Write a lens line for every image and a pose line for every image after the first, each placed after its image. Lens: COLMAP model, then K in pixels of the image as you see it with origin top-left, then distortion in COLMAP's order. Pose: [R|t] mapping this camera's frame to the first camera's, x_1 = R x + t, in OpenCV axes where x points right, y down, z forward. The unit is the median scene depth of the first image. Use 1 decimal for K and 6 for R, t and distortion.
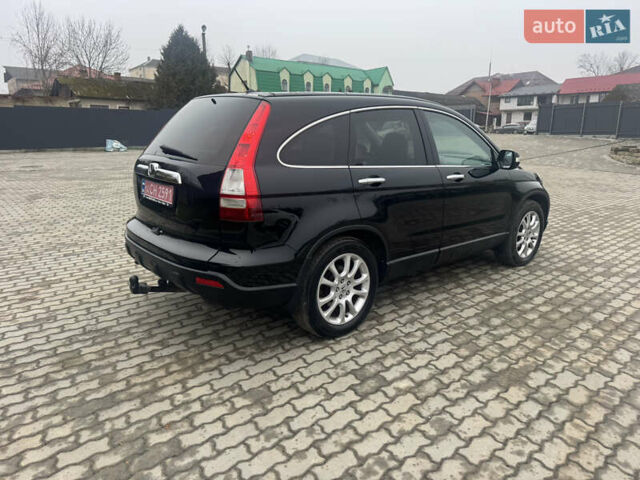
lens RADIAL K [[452.6, 0, 324.1], [0, 452.6, 239.5], [0, 0, 1]] dist [0.037140, -0.038111]
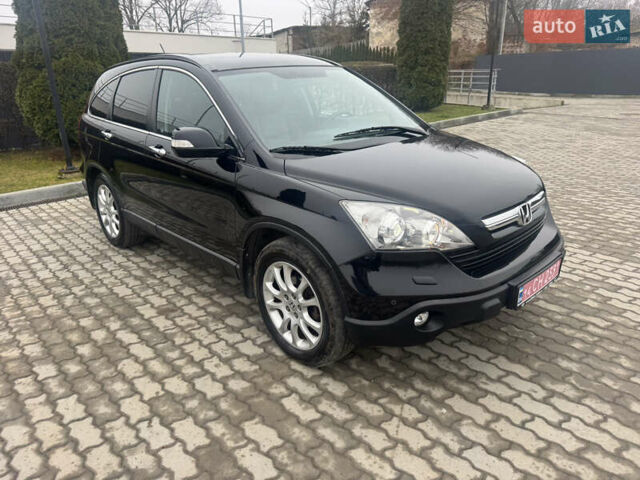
lens RADIAL K [[452.6, 0, 314.5], [0, 452.6, 239.1], [0, 0, 1]] dist [0.037140, -0.038111]
pose [[0.027979, 0.326652, -0.944730, 1.209851], [-0.206365, 0.926629, 0.314282, -0.326515], [0.978075, 0.186166, 0.093335, 1.298321]]
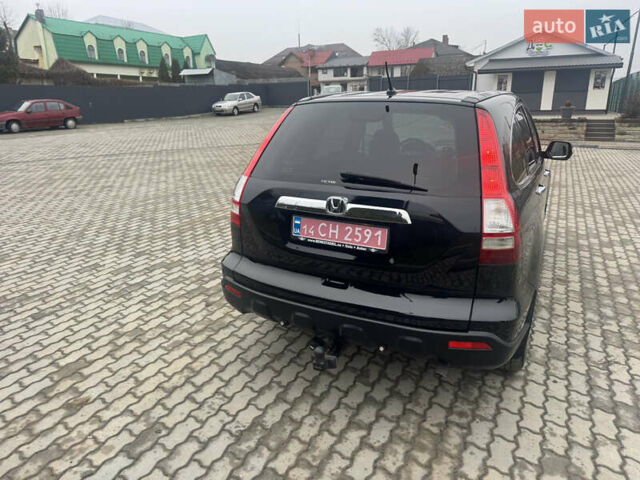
lens RADIAL K [[452.6, 0, 324.5], [0, 452.6, 236.0], [0, 0, 1]] dist [0.037140, -0.038111]
pose [[0.923922, -0.126521, 0.361055, -0.554446], [0.106818, 0.991513, 0.074104, -0.133314], [-0.367366, -0.029899, 0.929596, 0.263562]]
